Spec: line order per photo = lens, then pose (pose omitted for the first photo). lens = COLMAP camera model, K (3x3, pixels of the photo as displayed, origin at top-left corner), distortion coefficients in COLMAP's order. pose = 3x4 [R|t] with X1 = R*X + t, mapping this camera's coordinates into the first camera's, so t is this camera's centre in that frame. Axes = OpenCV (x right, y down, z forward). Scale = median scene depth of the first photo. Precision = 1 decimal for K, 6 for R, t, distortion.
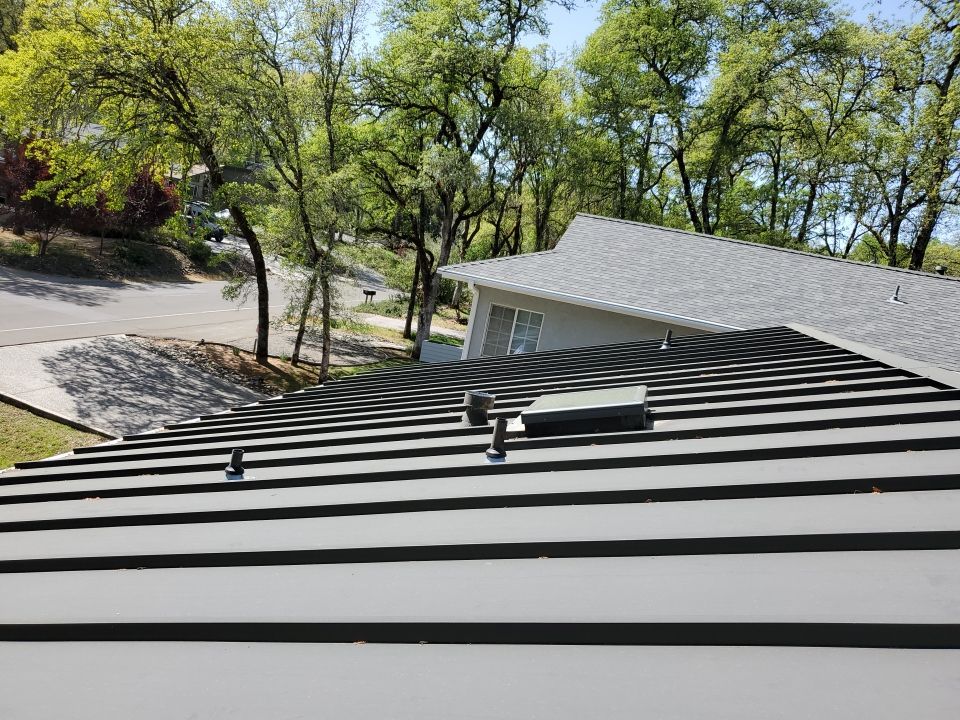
lens RADIAL K [[748.8, 0, 484.2], [0, 748.8, 363.5], [0, 0, 1]] dist [0.098768, -0.137102]
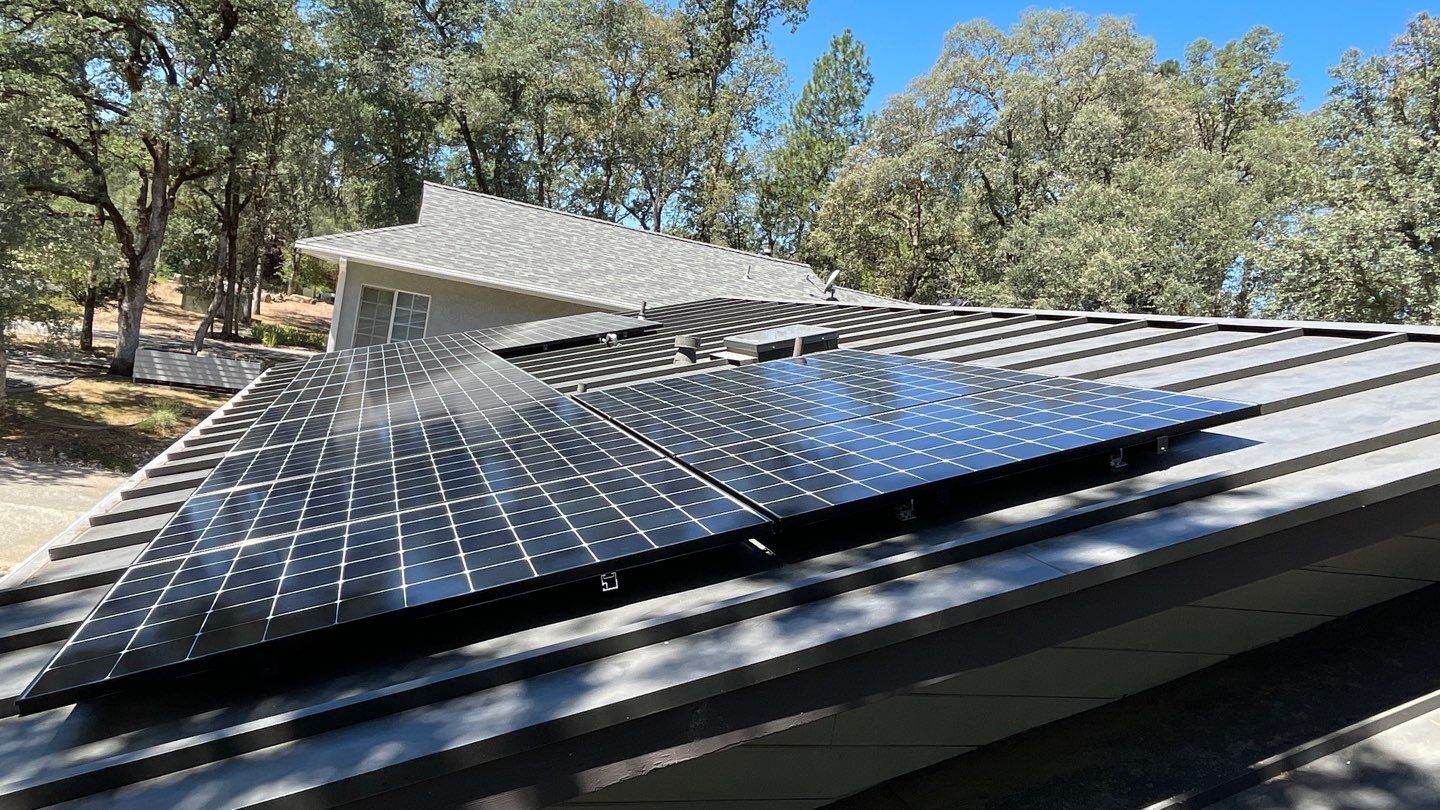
lens RADIAL K [[918.7, 0, 720.0], [0, 918.7, 405.0], [0, 0, 1]] dist [0.000217, -0.002962]
pose [[0.825265, -0.085150, 0.558289, -0.195805], [0.065185, 0.996323, 0.055601, 0.017120], [-0.560971, -0.009493, 0.827781, -0.055026]]
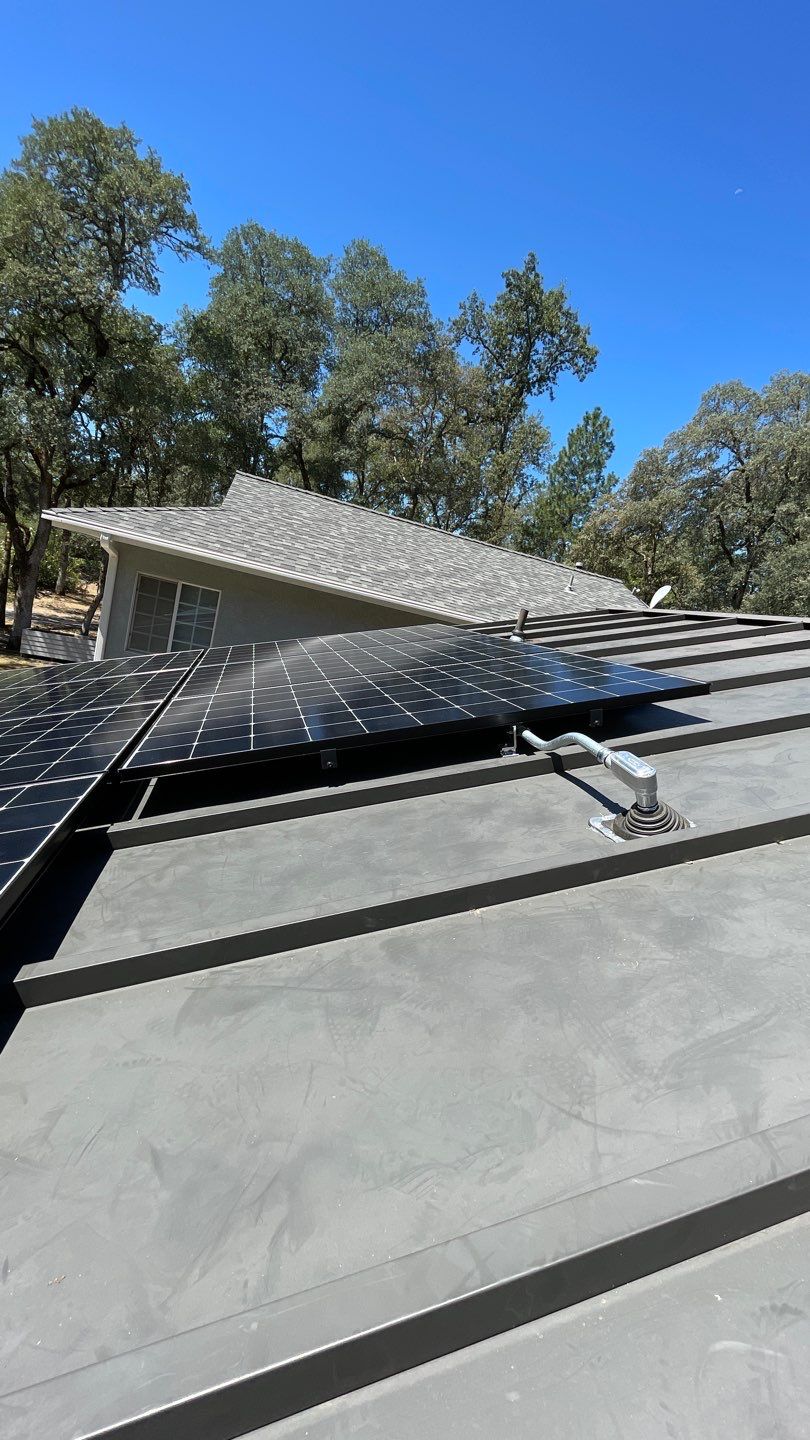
lens RADIAL K [[586.6, 0, 406.0], [0, 586.6, 718.1], [0, 0, 1]] dist [0.000155, -0.000212]
pose [[0.881470, -0.066796, 0.467493, -0.027849], [0.011355, 0.992658, 0.120423, -0.008538], [-0.472104, -0.100841, 0.875756, 0.319425]]
